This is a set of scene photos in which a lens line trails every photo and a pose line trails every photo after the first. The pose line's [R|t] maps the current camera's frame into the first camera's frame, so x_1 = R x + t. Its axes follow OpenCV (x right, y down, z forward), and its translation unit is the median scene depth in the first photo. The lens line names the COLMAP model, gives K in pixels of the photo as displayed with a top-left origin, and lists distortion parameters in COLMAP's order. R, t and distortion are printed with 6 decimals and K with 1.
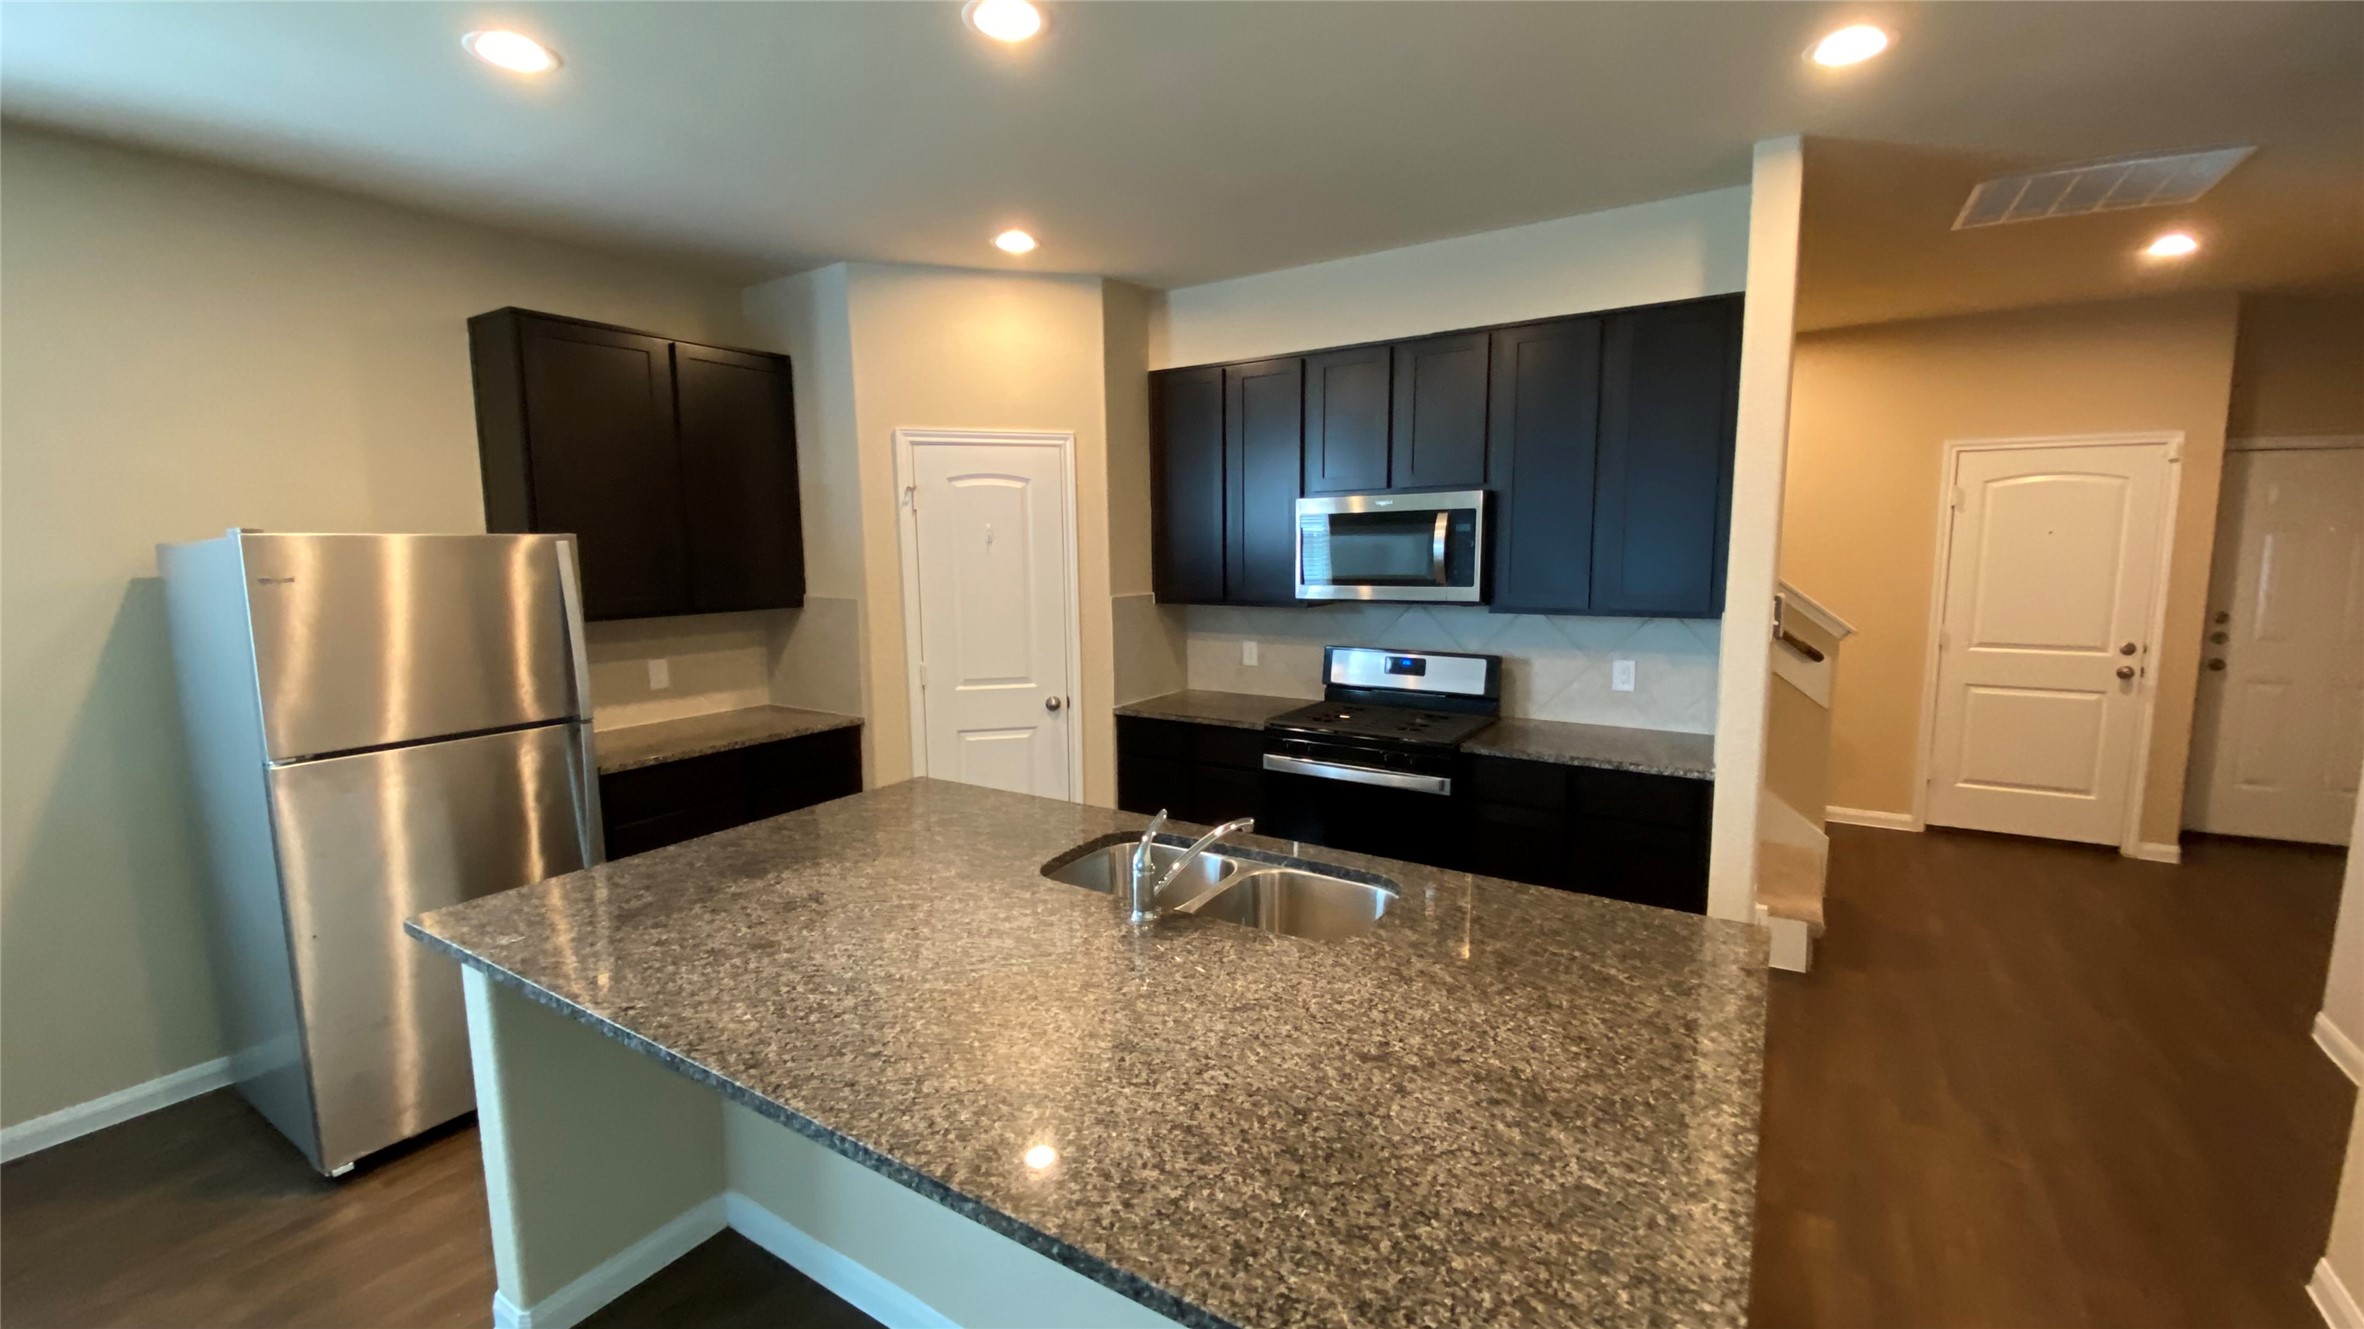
lens RADIAL K [[973.6, 0, 1134.2], [0, 973.6, 663.8], [0, 0, 1]] dist [0.012439, -0.015729]
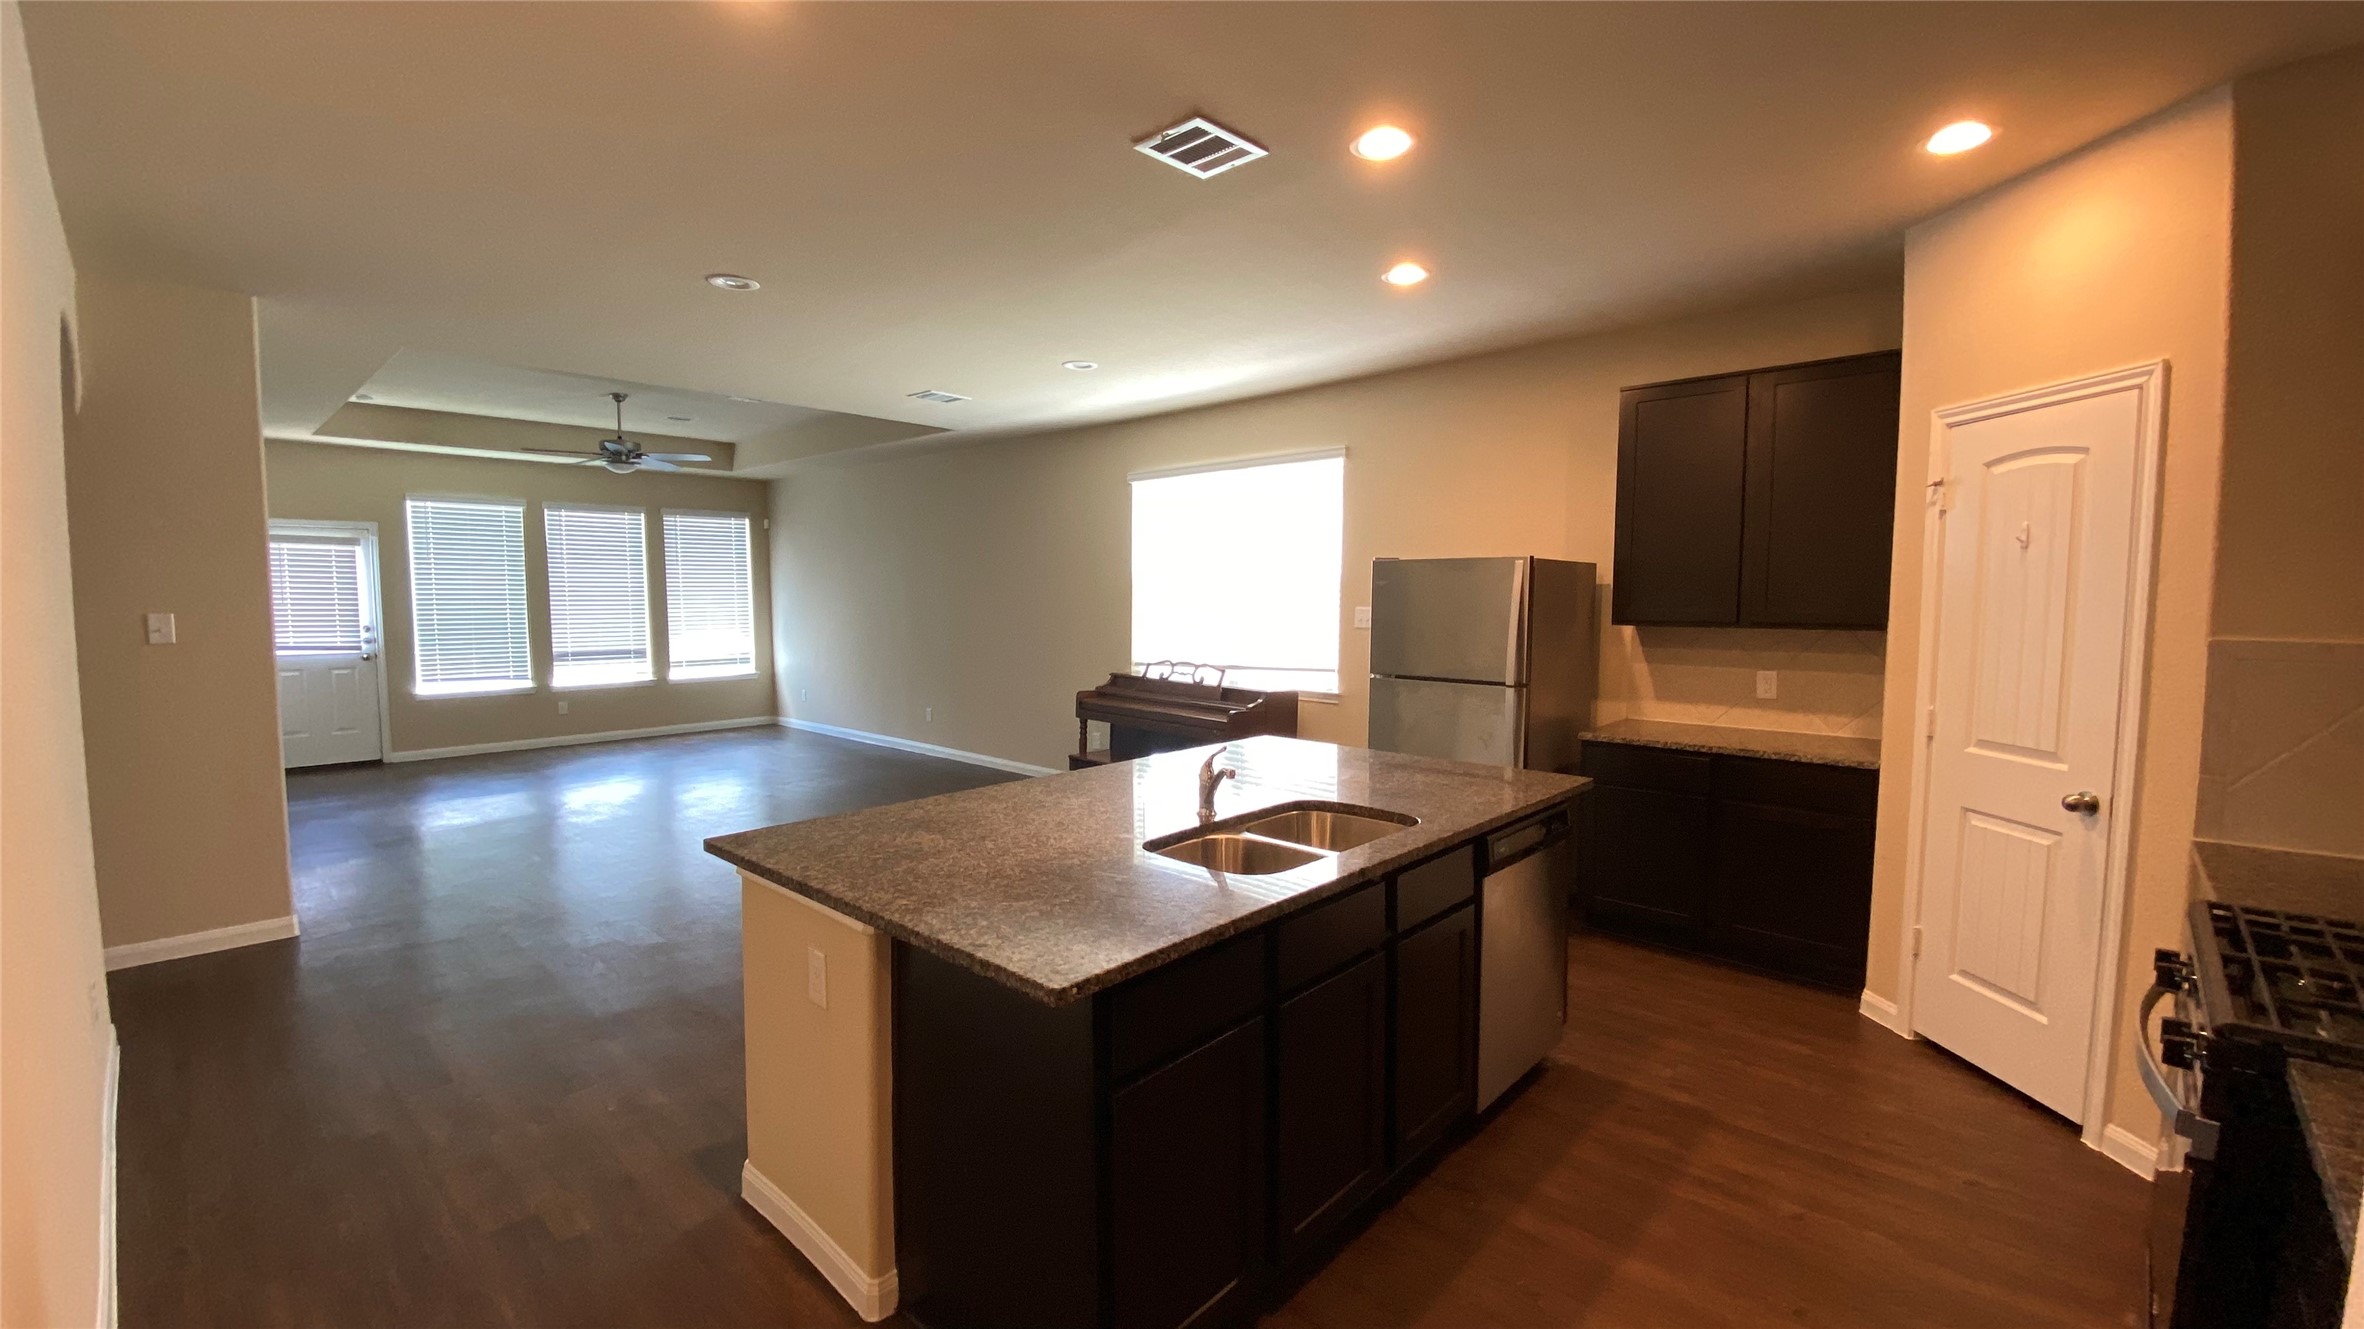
lens RADIAL K [[973.6, 0, 1202.7], [0, 973.6, 658.6], [0, 0, 1]] dist [0.012439, -0.015729]
pose [[-0.154710, 0.074188, -0.985171, 0.637453], [-0.122934, 0.987981, 0.093705, -0.040898], [0.980282, 0.135608, -0.143730, 0.543201]]
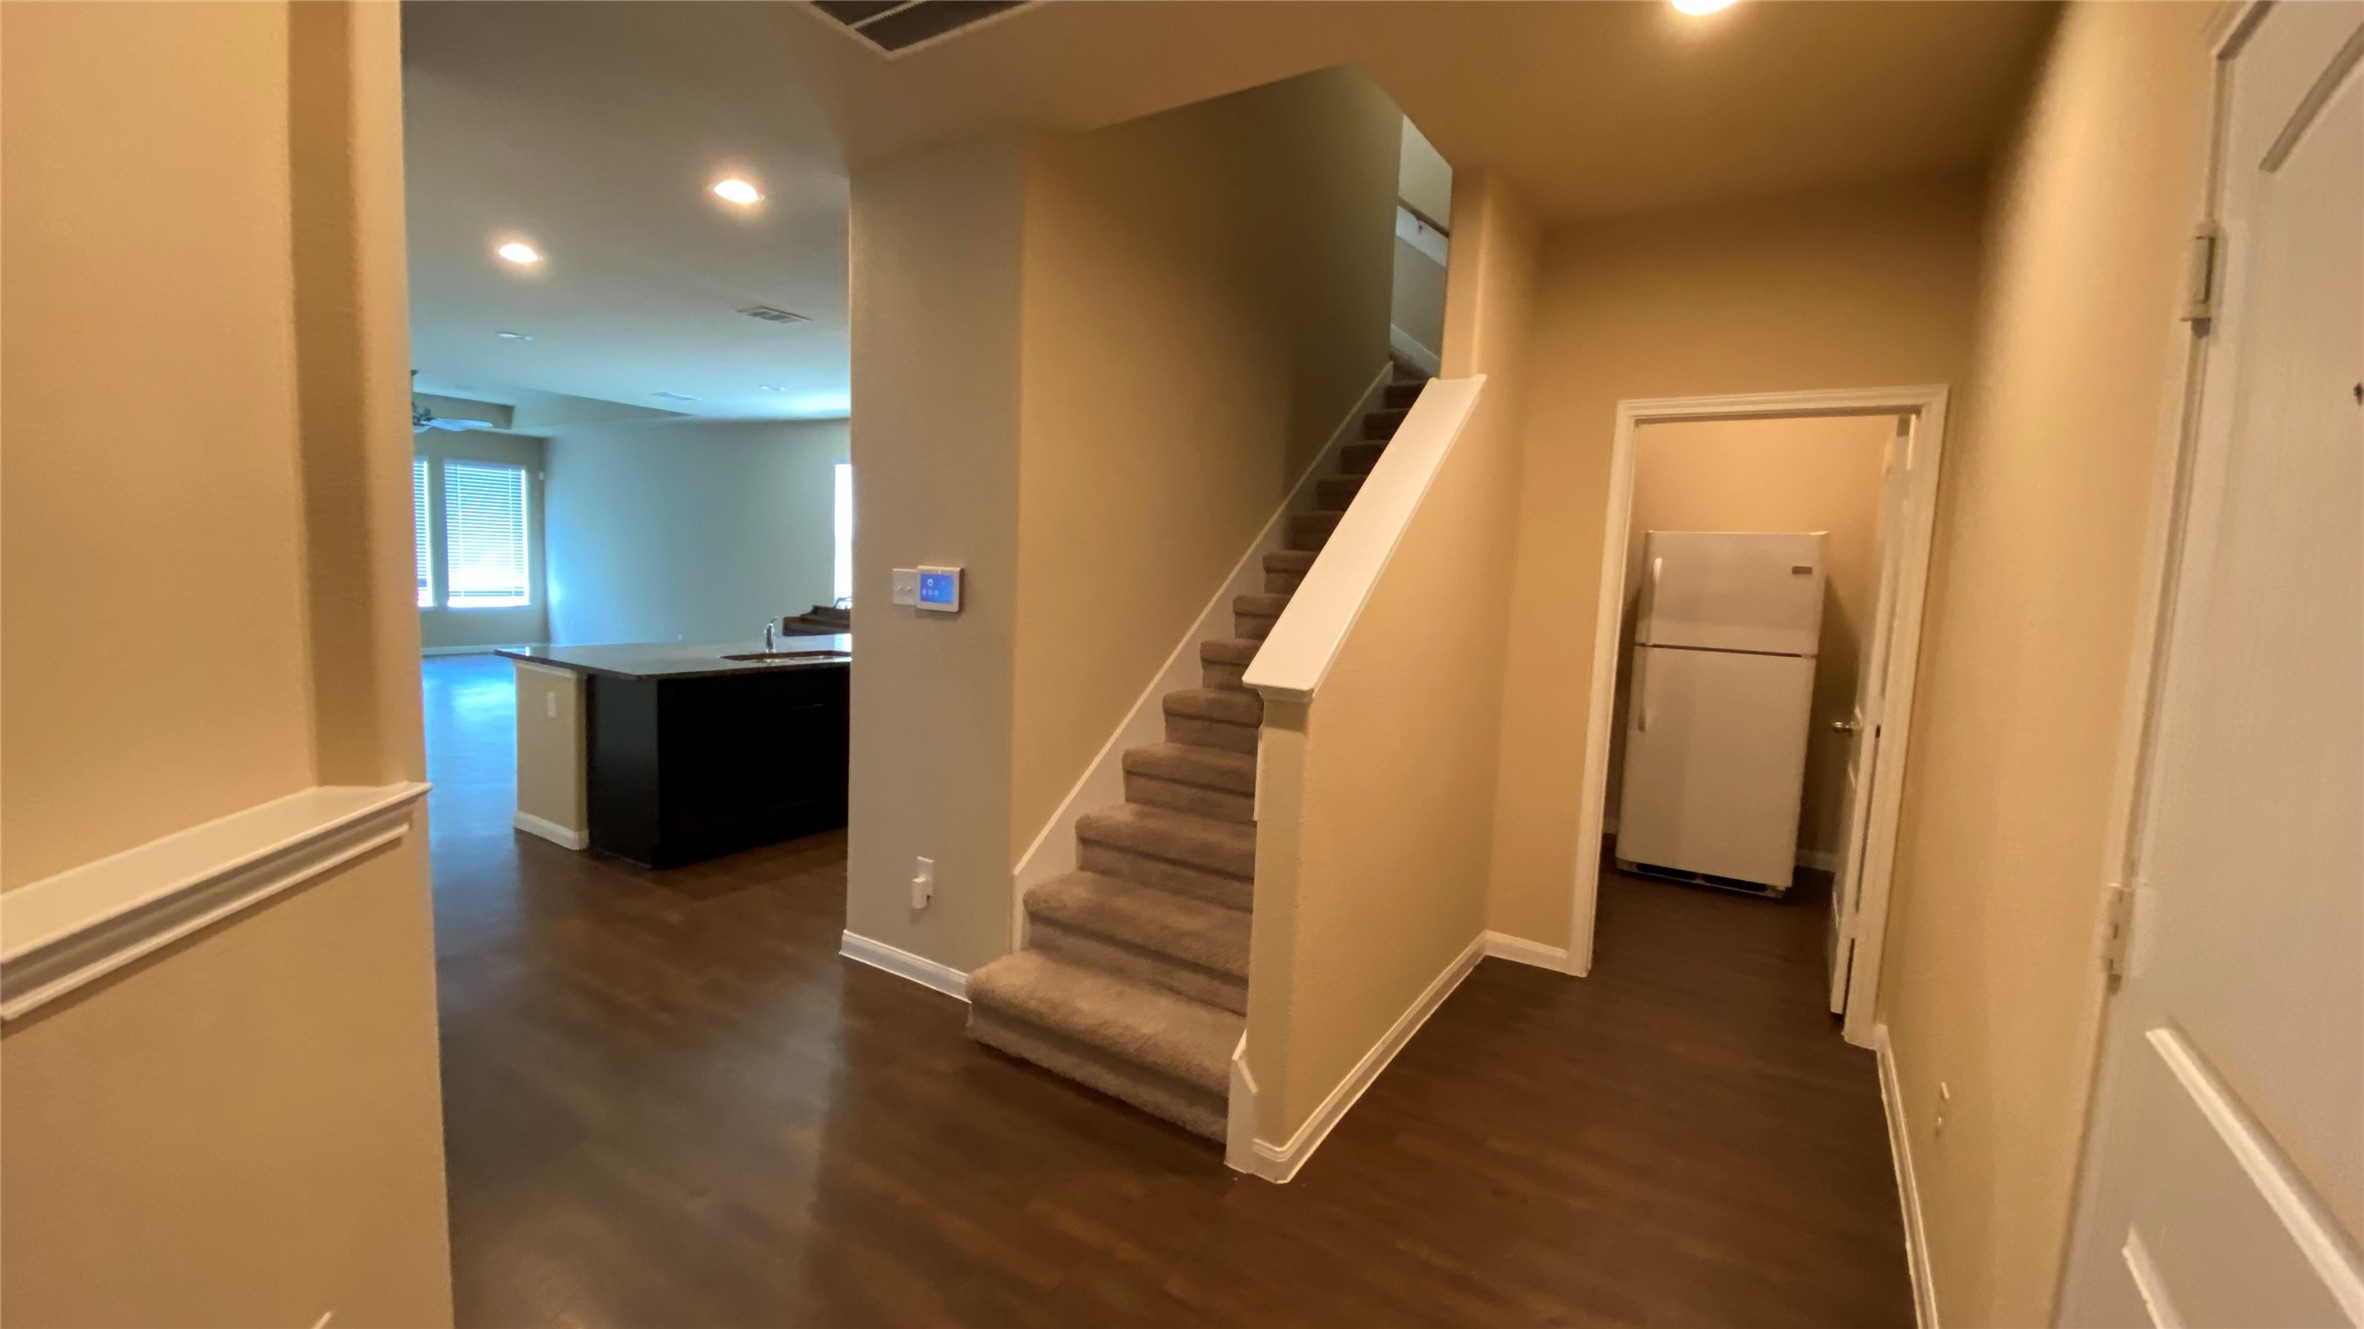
lens RADIAL K [[973.6, 0, 1183.0], [0, 973.6, 658.9], [0, 0, 1]] dist [0.012439, -0.015729]
pose [[-0.000772, 0.101407, -0.994845, 0.705128], [-0.167783, 0.980729, 0.100098, -0.045924], [0.985824, 0.166996, 0.016257, 0.588916]]
